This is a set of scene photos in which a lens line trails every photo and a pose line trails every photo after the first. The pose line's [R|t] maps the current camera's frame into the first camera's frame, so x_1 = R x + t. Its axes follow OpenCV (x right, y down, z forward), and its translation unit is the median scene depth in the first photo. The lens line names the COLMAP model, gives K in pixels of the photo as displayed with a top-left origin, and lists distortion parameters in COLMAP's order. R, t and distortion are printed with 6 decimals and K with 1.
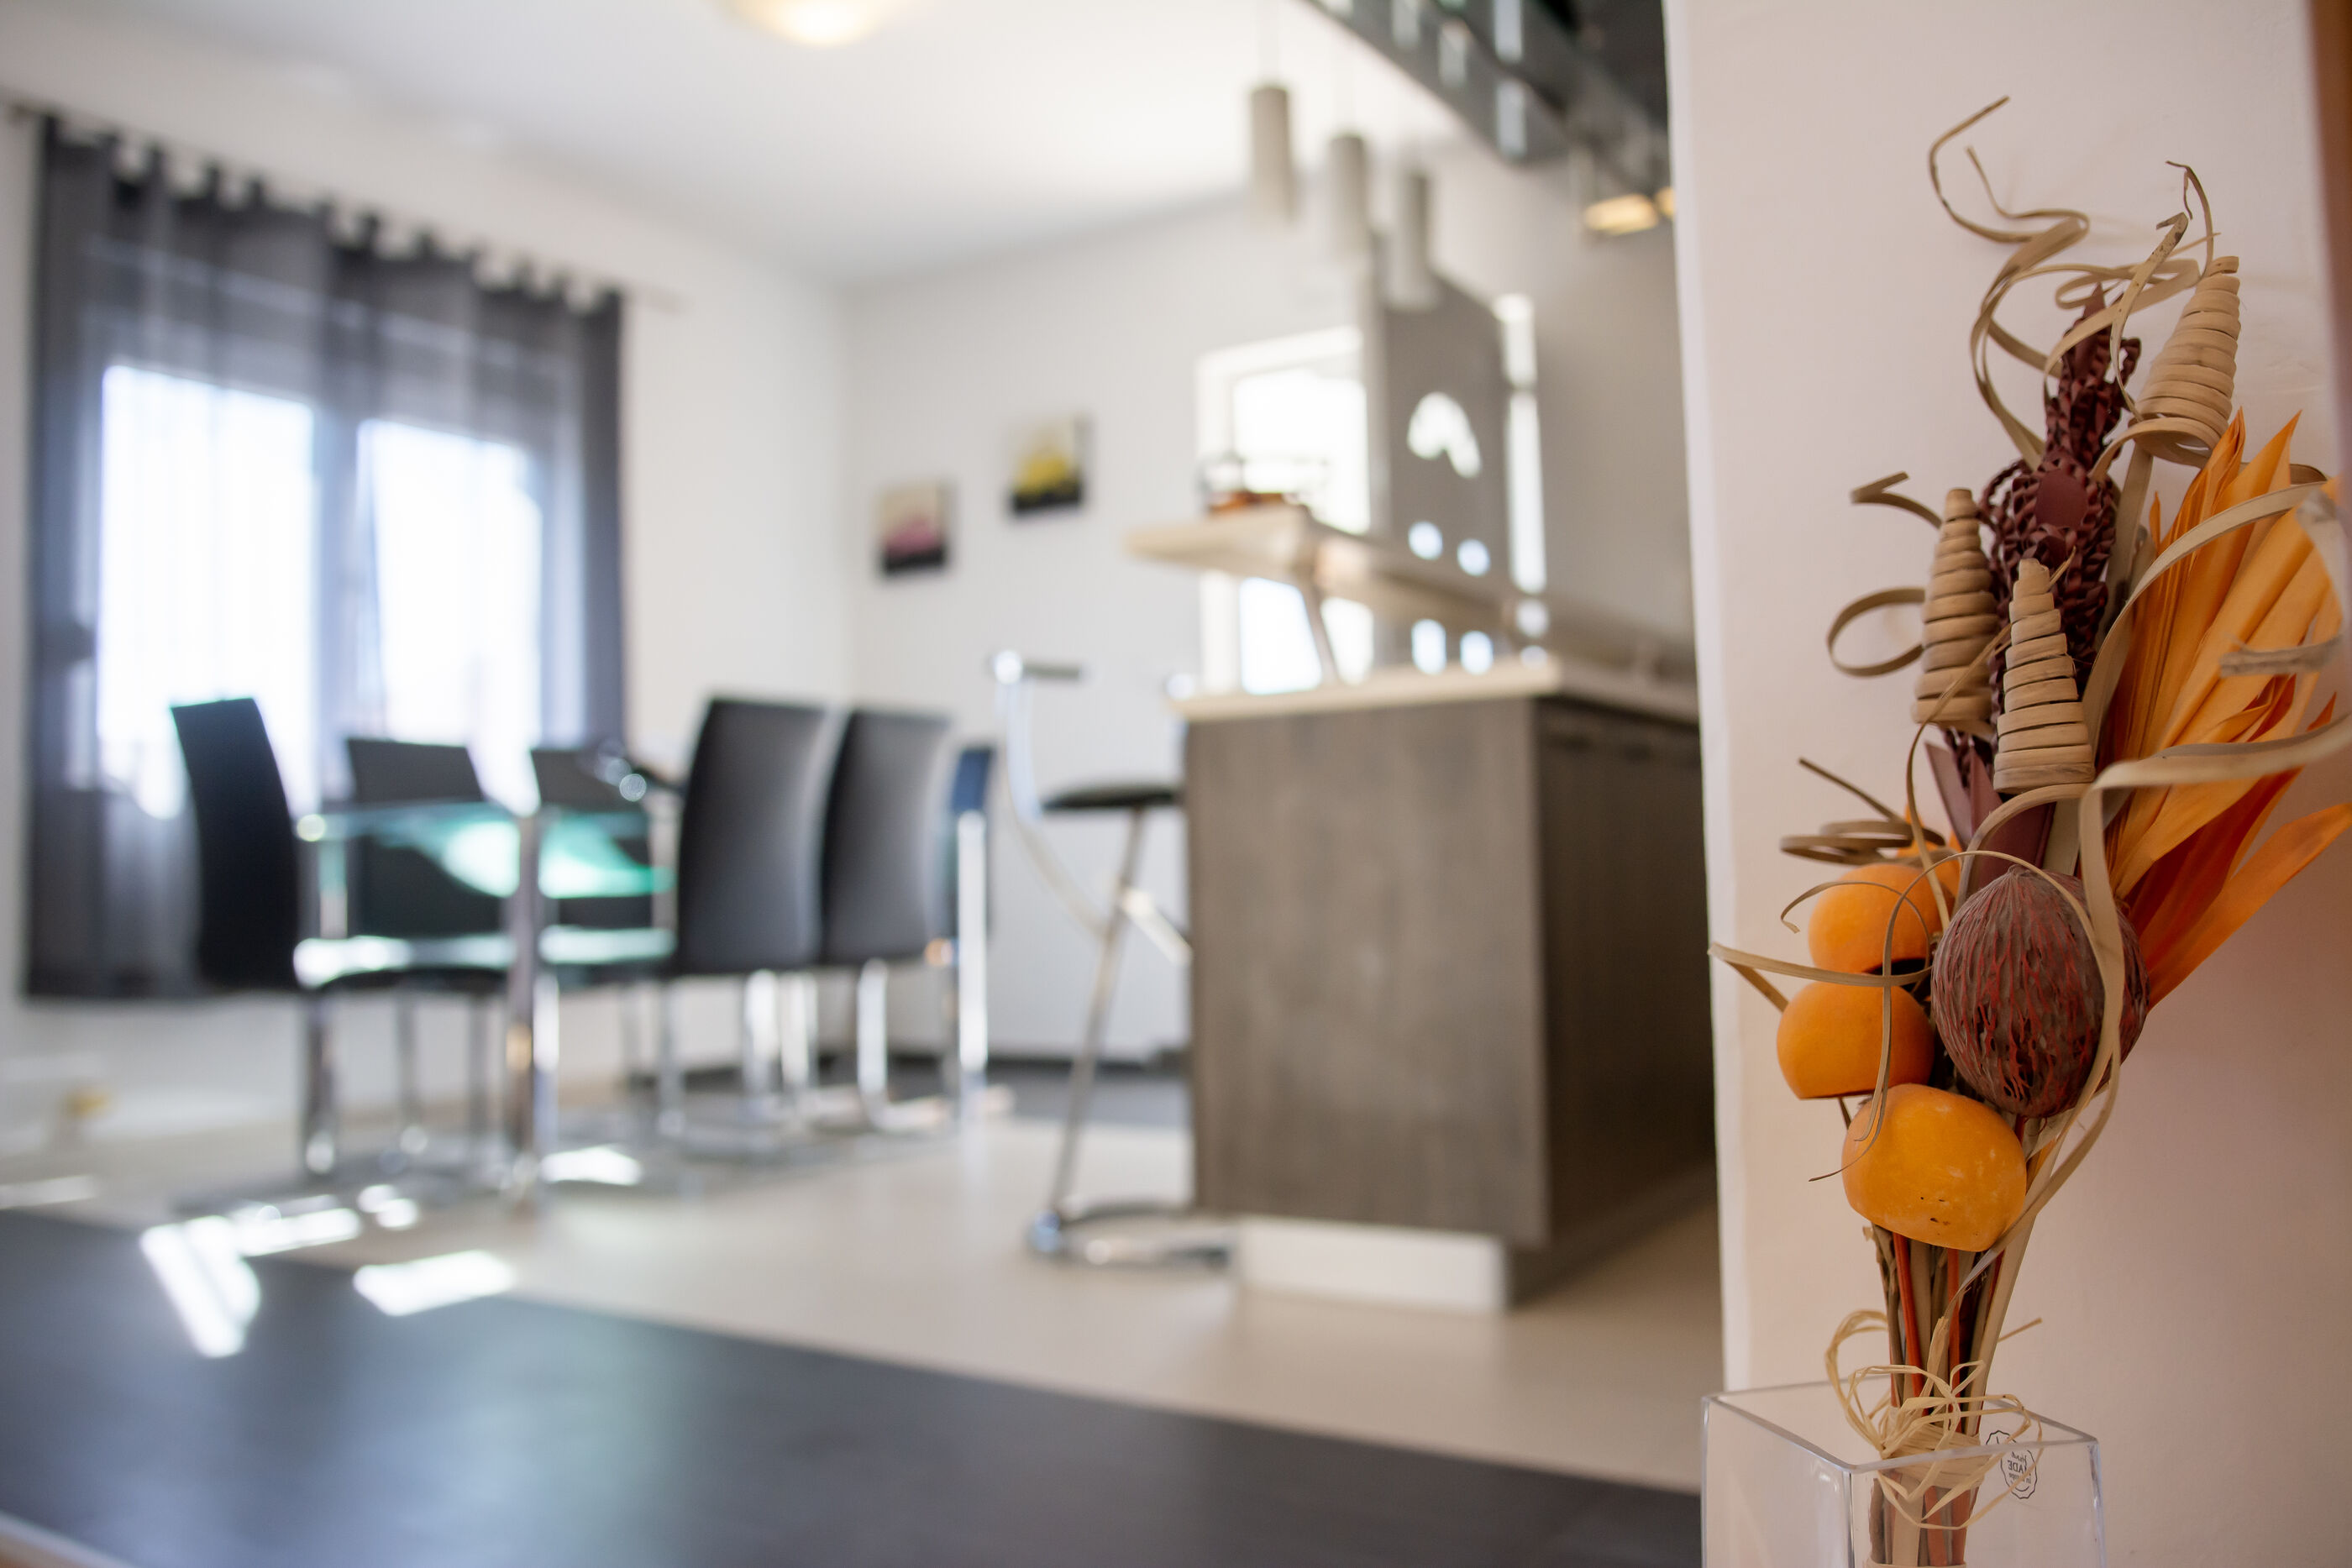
lens RADIAL K [[1844.2, 0, 1176.0], [0, 1844.2, 784.0], [0, 0, 1]] dist [-0.056929, 0.023157]
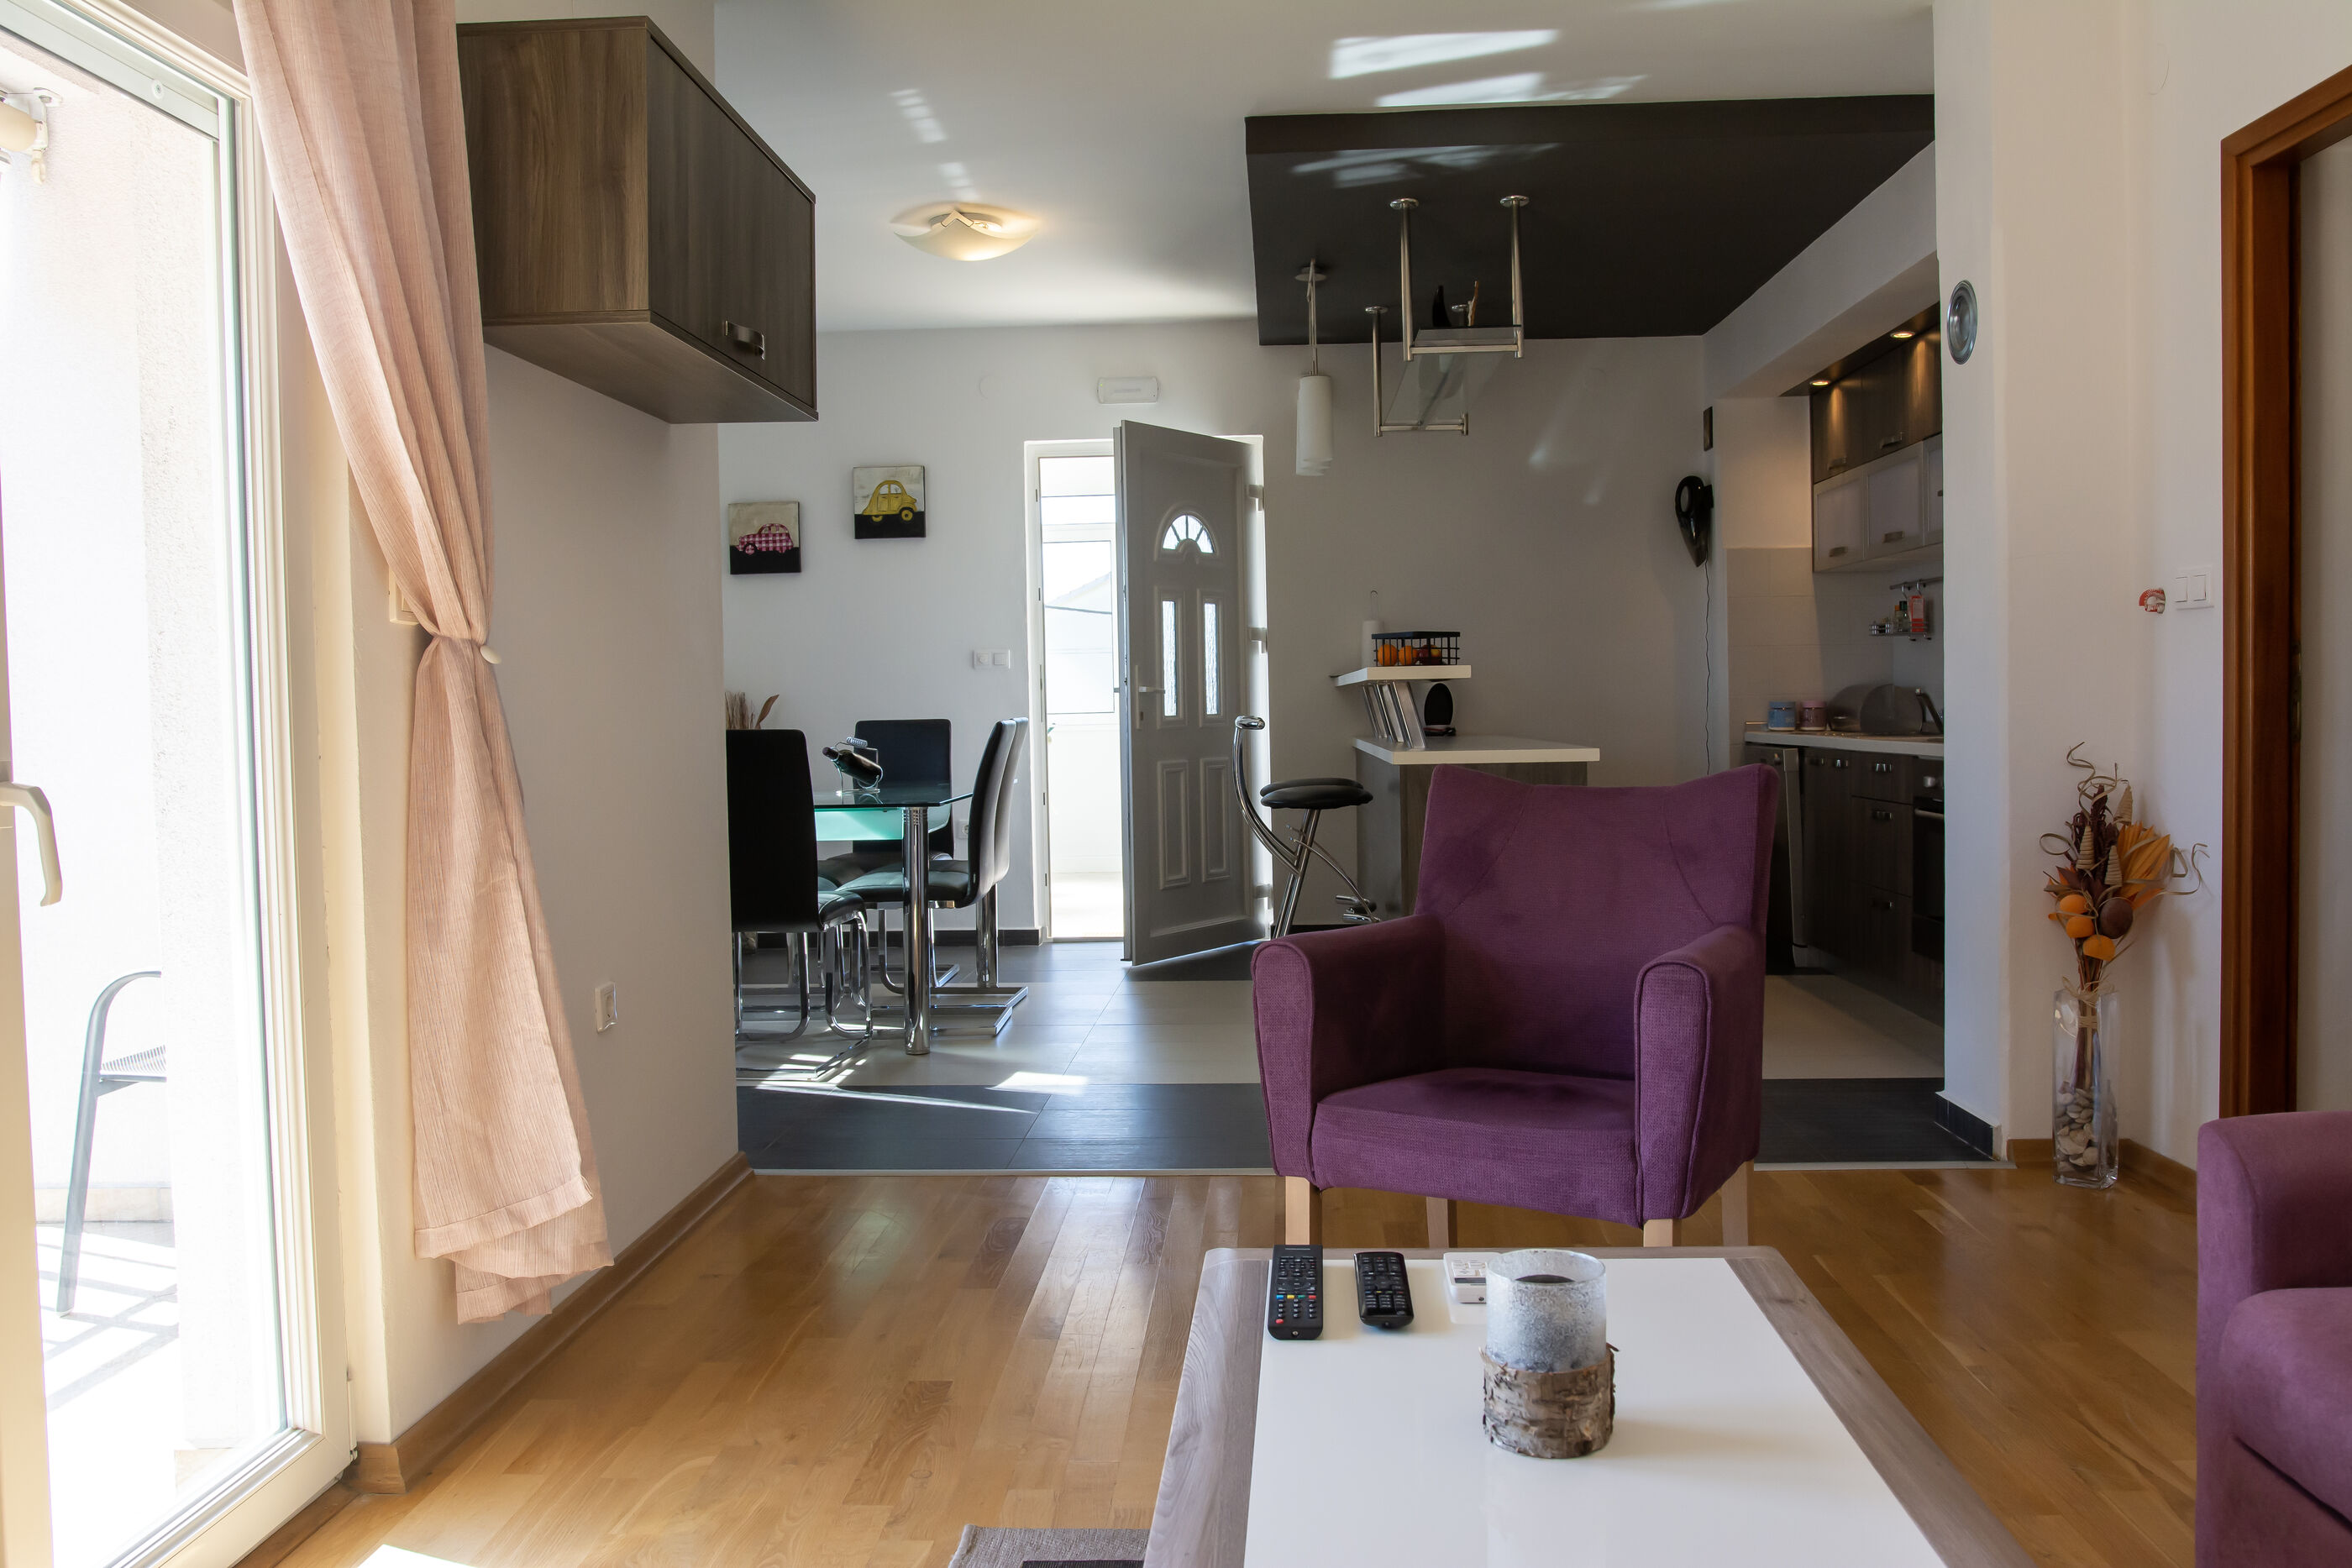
lens RADIAL K [[1844.2, 0, 1176.0], [0, 1844.2, 784.0], [0, 0, 1]] dist [-0.056929, 0.023157]
pose [[0.873348, -0.019265, 0.486716, -0.676746], [-0.027717, 0.995633, 0.089143, -0.113956], [-0.486308, -0.091343, 0.869000, -0.354719]]
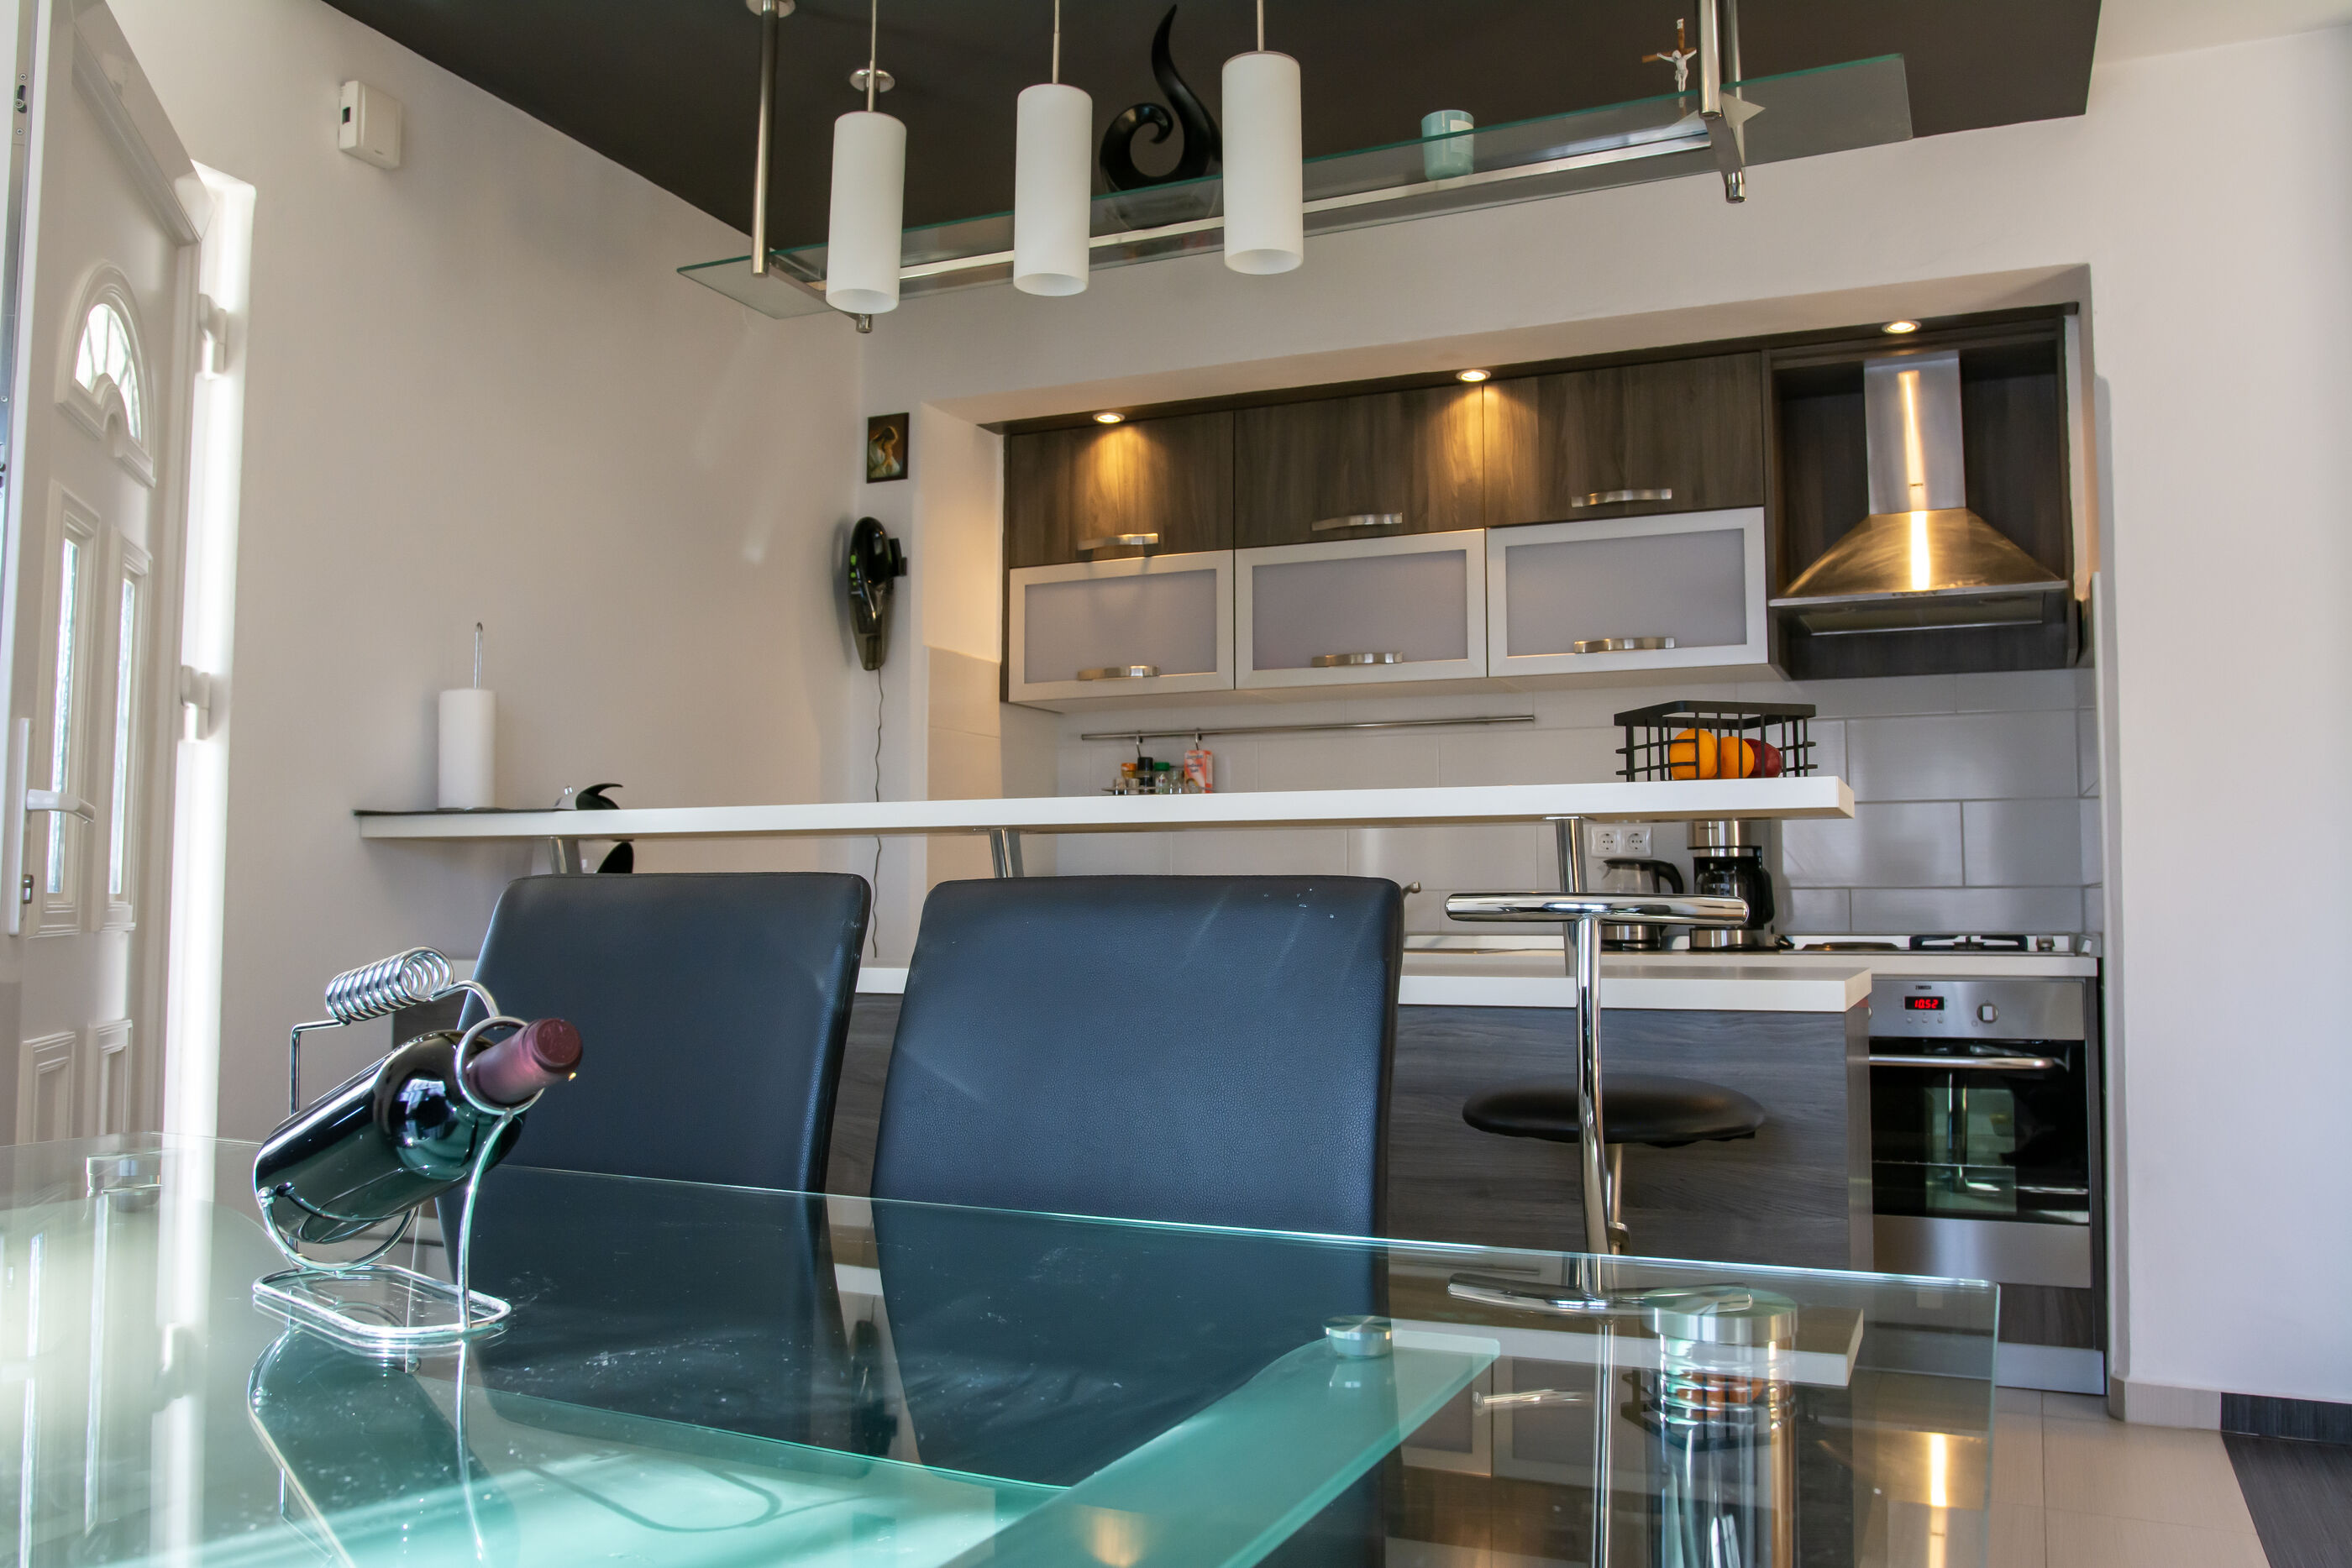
lens RADIAL K [[1841.9, 0, 1176.0], [0, 1841.9, 784.0], [0, 0, 1]] dist [-0.040612, 0.001203]
pose [[-0.155506, 0.089655, 0.983758, -0.450305], [-0.057104, 0.993392, -0.099560, -0.027206], [-0.986183, -0.071659, -0.149359, 0.832737]]
